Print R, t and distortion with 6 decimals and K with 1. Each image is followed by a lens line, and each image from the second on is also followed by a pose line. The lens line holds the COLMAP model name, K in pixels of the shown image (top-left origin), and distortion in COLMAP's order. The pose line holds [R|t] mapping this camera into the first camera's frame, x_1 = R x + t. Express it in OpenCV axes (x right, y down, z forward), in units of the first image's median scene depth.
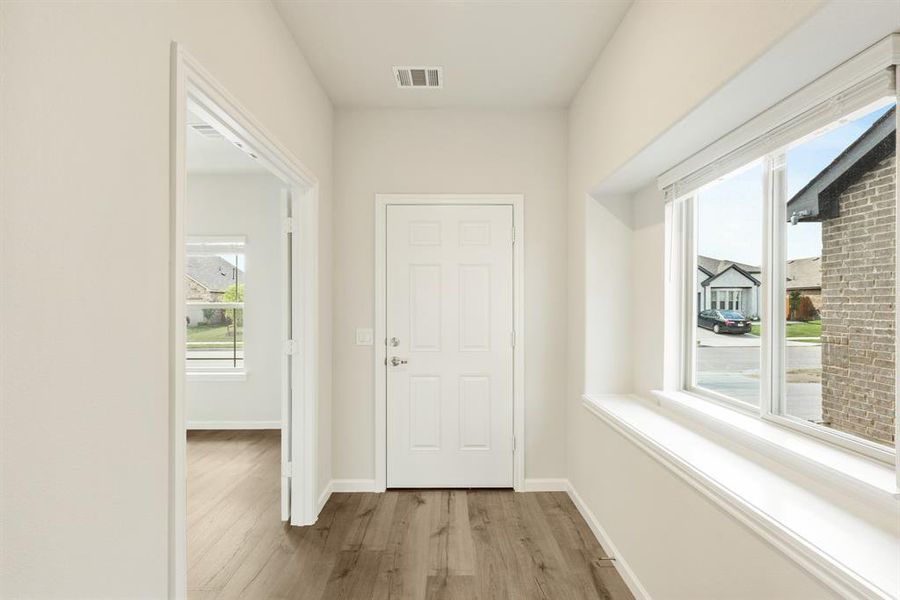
lens RADIAL K [[369.3, 0, 450.0], [0, 369.3, 300.0], [0, 0, 1]] dist [-0.000413, -0.000001]
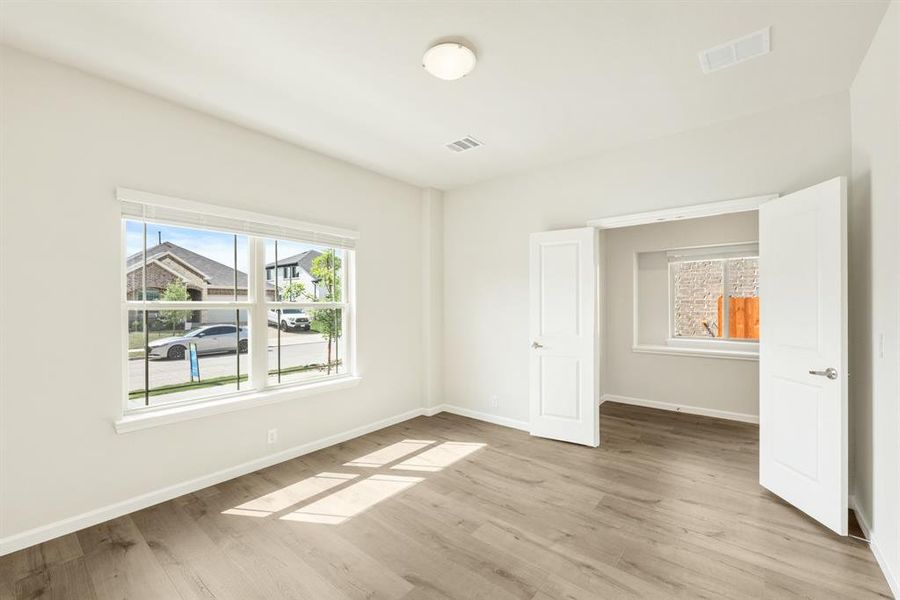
lens RADIAL K [[369.3, 0, 450.0], [0, 369.3, 300.0], [0, 0, 1]] dist [-0.000413, -0.000001]
pose [[0.626807, -0.002654, 0.779170, -1.895543], [-0.018958, 0.999646, 0.018656, -0.037081], [-0.778944, -0.026465, 0.626535, 0.479282]]
